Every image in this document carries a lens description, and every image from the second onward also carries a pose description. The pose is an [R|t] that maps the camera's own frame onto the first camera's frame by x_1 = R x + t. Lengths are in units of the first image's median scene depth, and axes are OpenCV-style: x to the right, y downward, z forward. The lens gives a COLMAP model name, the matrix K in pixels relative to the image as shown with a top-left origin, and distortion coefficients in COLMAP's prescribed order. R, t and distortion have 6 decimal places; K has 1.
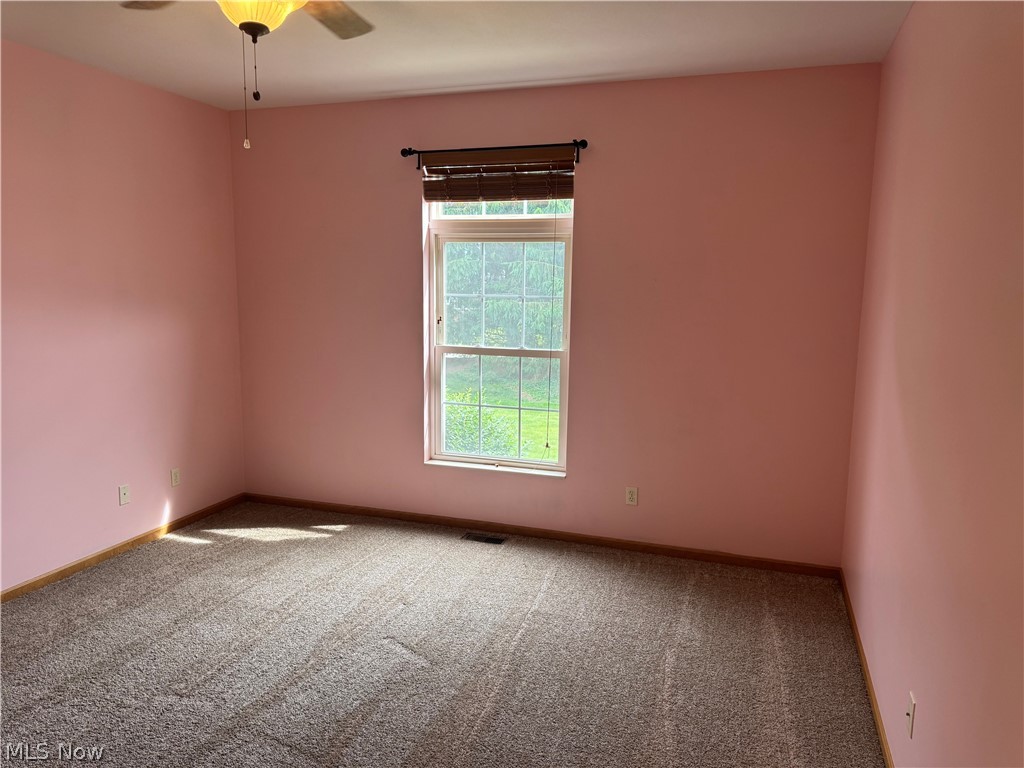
lens RADIAL K [[718.6, 0, 510.1], [0, 718.6, 387.7], [0, 0, 1]] dist [0.055999, -0.068297]
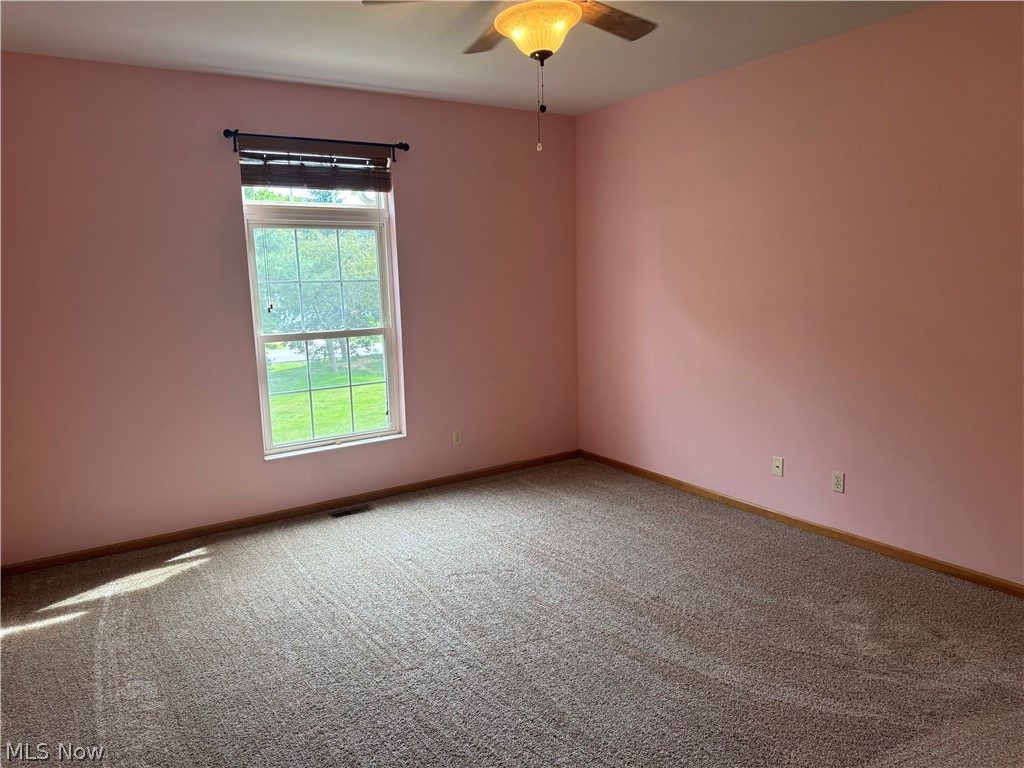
lens RADIAL K [[718.6, 0, 513.2], [0, 718.6, 379.4], [0, 0, 1]] dist [0.055999, -0.068297]
pose [[0.623940, -0.147917, 0.767345, -0.675871], [0.150167, 0.986318, 0.068024, -0.016432], [-0.766908, 0.072787, 0.637616, 0.132813]]
